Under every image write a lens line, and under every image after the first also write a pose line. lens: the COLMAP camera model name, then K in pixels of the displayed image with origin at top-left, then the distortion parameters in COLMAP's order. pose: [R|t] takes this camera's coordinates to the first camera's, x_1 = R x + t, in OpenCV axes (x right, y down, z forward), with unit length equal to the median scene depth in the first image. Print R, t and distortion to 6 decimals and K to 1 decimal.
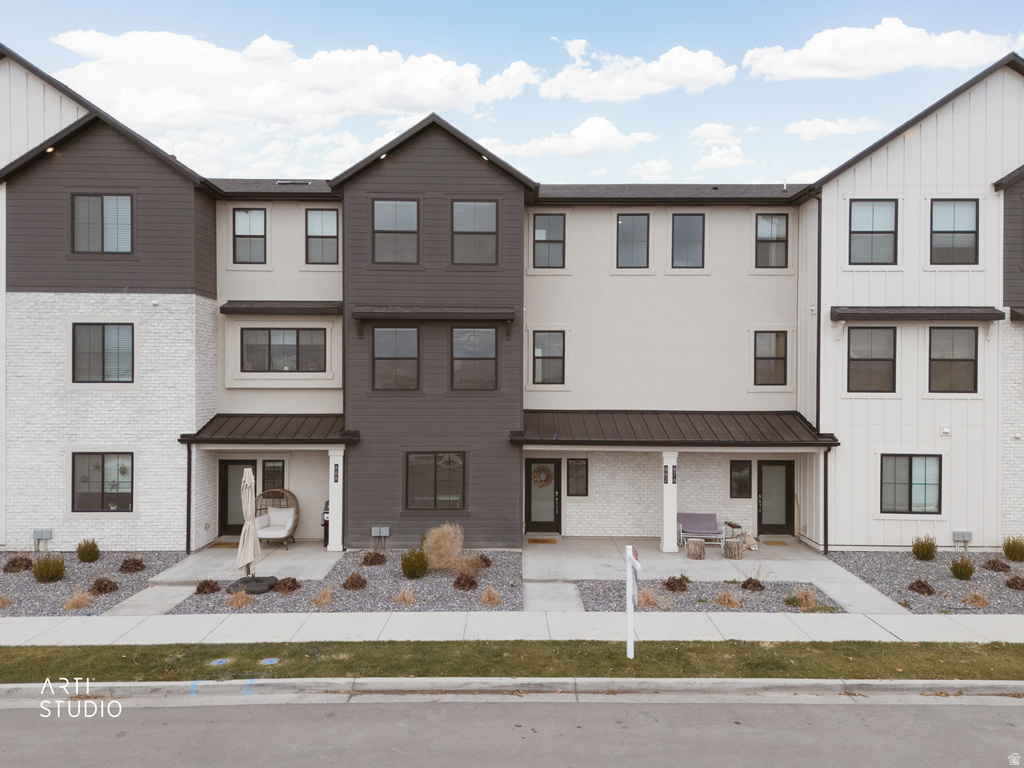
lens RADIAL K [[752.9, 0, 517.9], [0, 752.9, 385.3], [0, 0, 1]] dist [0.064493, -0.047556]
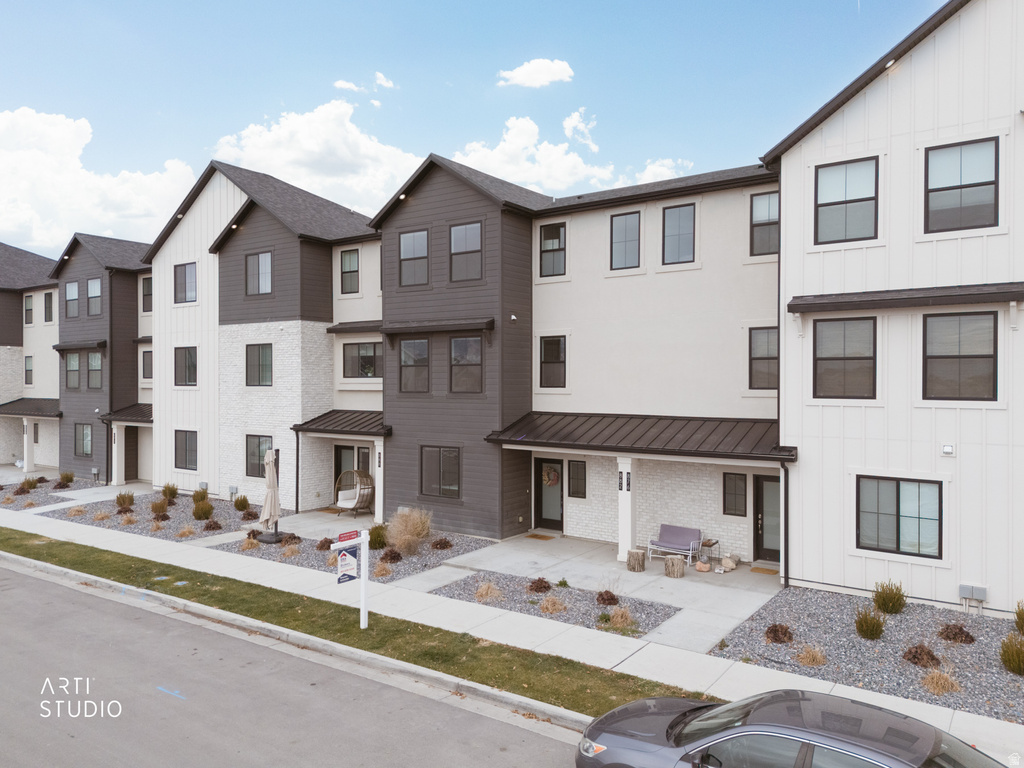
lens RADIAL K [[752.9, 0, 515.2], [0, 752.9, 384.5], [0, 0, 1]] dist [0.064493, -0.047556]
pose [[0.812678, -0.000674, -0.582712, 0.654458], [-0.000465, 0.999998, -0.001805, -0.004153], [0.582712, 0.001738, 0.812677, 0.133388]]
